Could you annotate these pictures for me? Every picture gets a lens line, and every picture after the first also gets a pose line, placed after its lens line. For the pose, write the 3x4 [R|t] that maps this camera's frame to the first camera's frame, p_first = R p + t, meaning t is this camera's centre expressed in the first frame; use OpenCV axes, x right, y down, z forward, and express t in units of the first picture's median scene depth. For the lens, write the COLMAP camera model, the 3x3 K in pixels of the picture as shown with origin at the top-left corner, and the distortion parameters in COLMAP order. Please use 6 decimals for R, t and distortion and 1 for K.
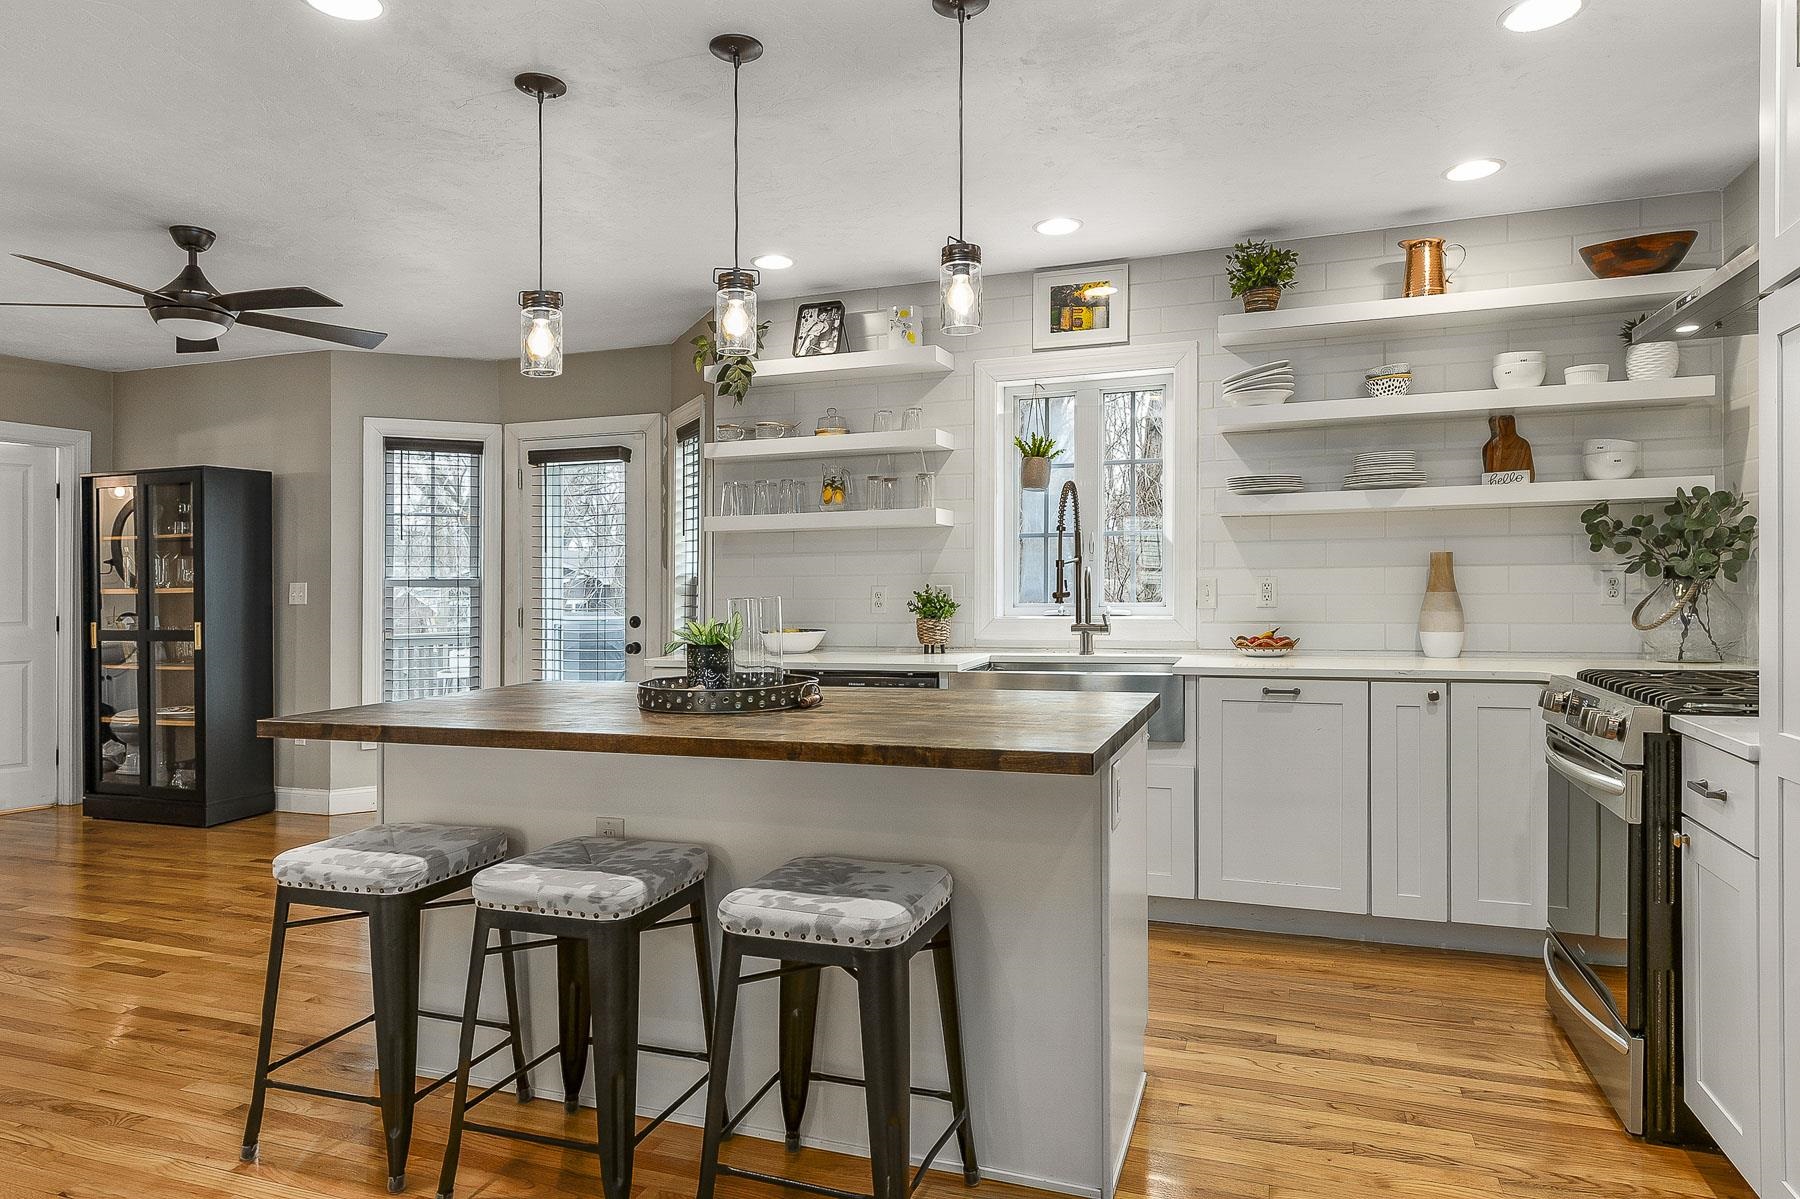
lens RADIAL K [[1066.6, 0, 891.5], [0, 1066.6, 613.7], [0, 0, 1]] dist [0.012006, -0.004109]
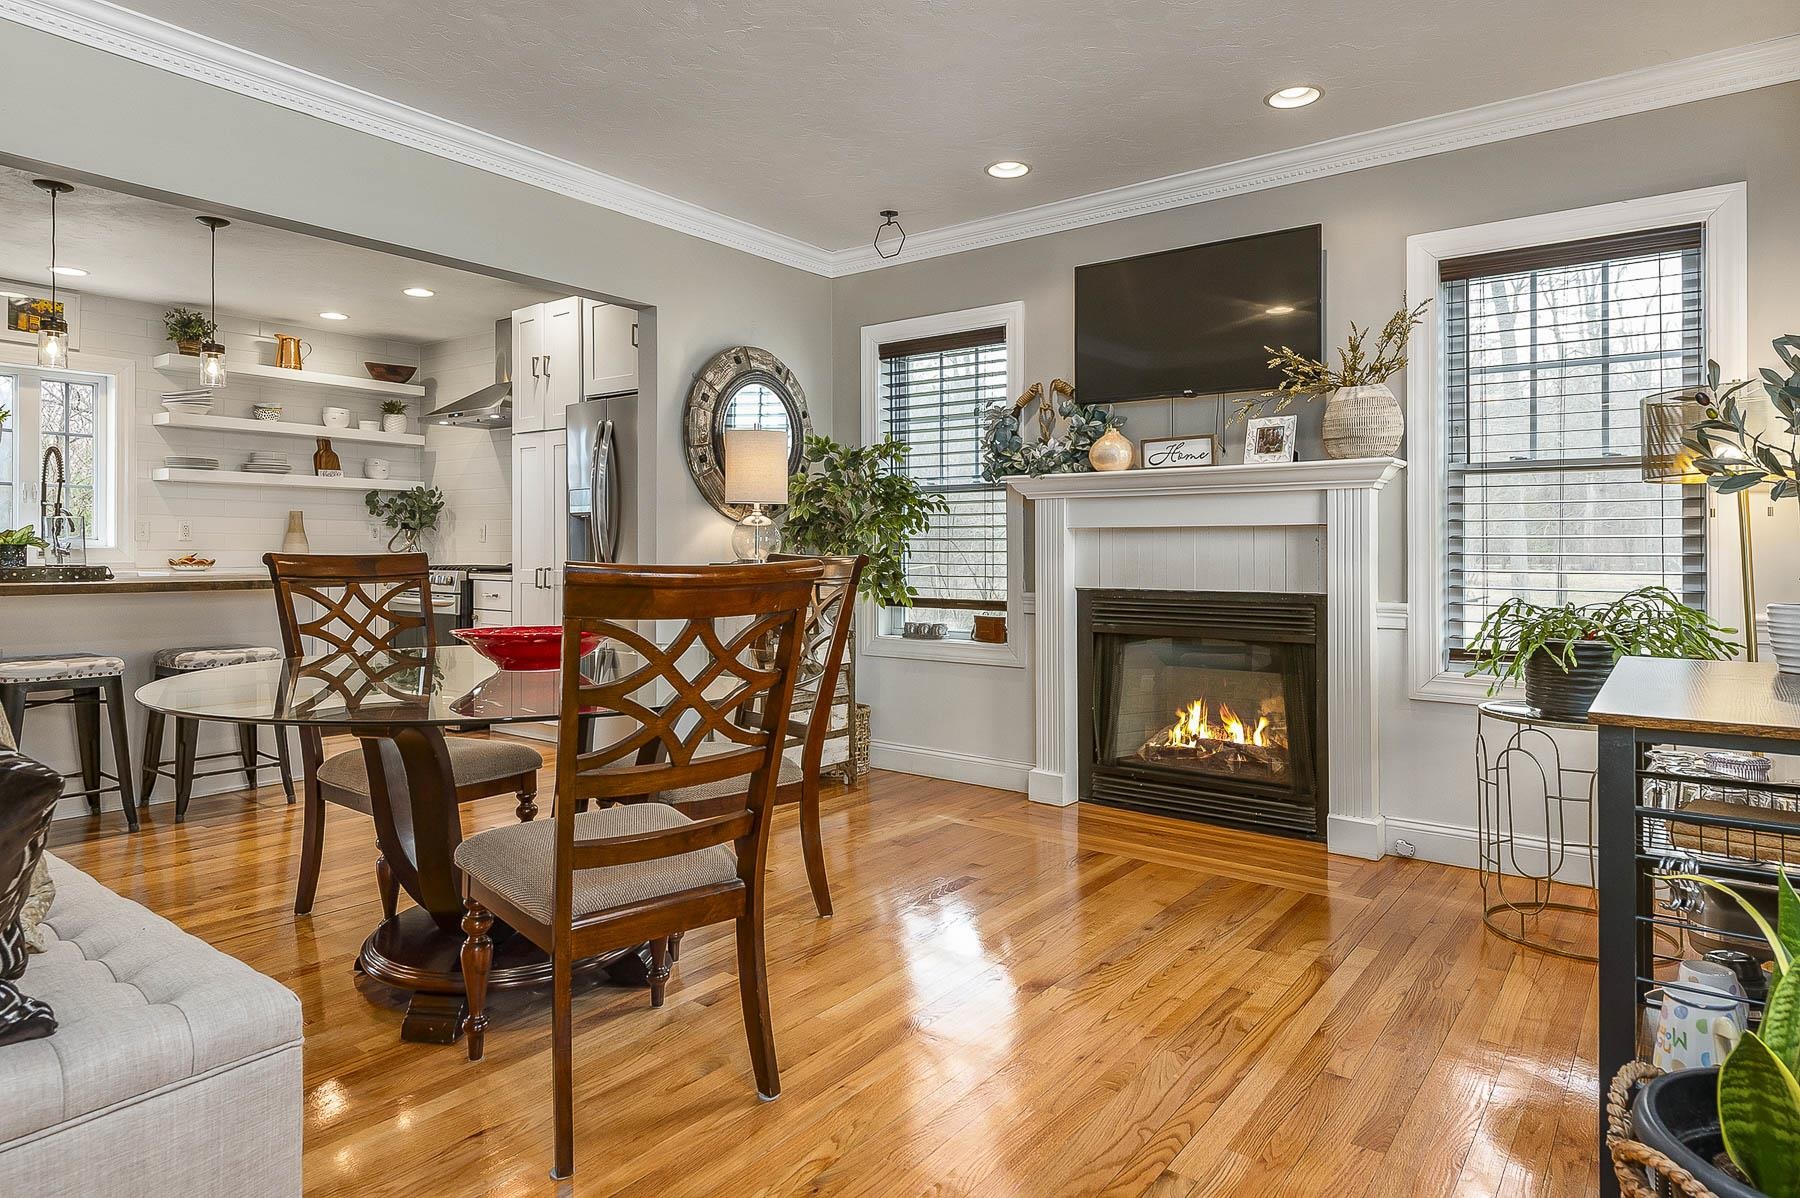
lens RADIAL K [[1033.2, 0, 887.3], [0, 1033.2, 551.8], [0, 0, 1]] dist [-0.002082, 0.000227]
pose [[0.293601, 0.013267, 0.955836, -0.817745], [0.018475, 0.999638, -0.019550, 0.060939], [-0.955749, 0.023399, 0.293250, -0.437862]]
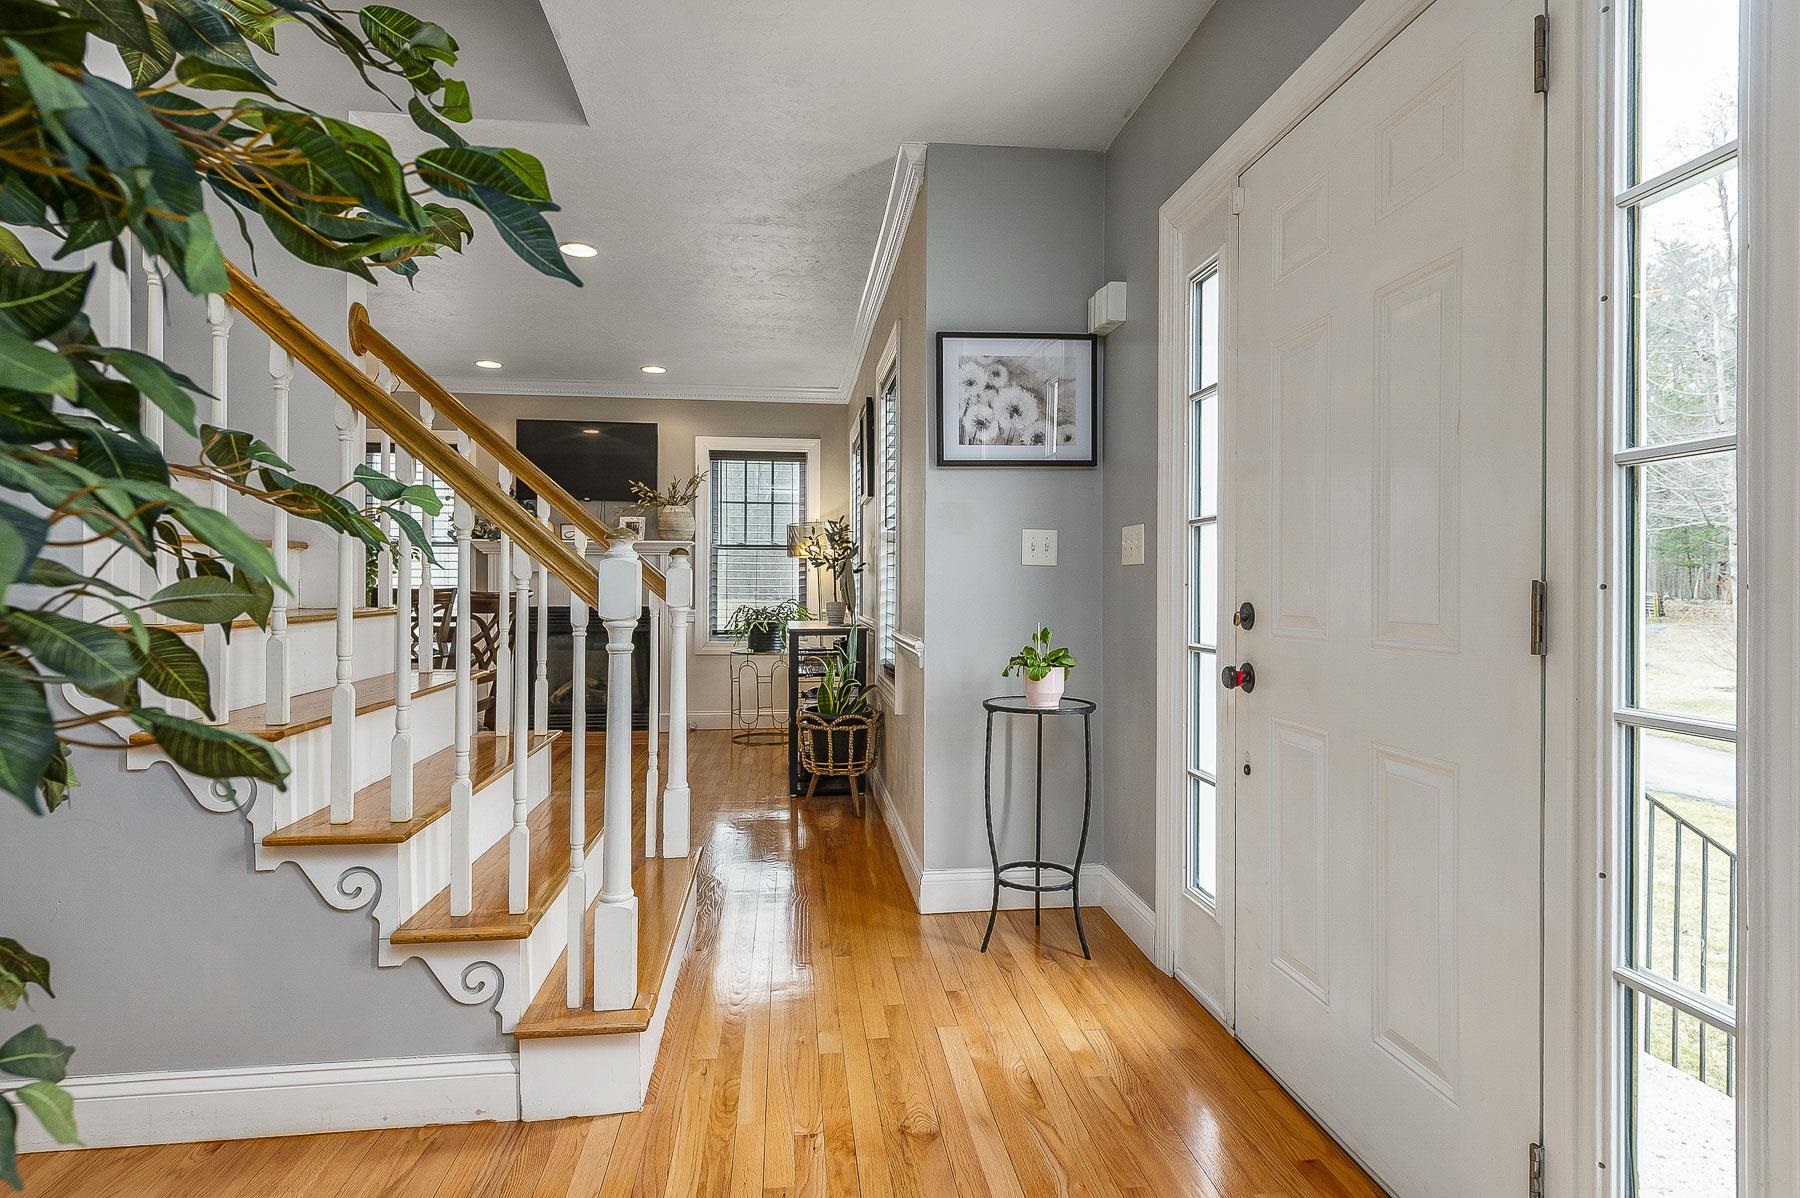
lens RADIAL K [[910.8, 0, 901.9], [0, 910.8, 598.3], [0, 0, 1]] dist [0.005447, 0.000410]
pose [[-0.461623, 0.001364, 0.887075, -1.485920], [0.023082, 0.999679, 0.010475, 0.066990], [-0.886776, 0.025310, -0.461506, -0.170836]]
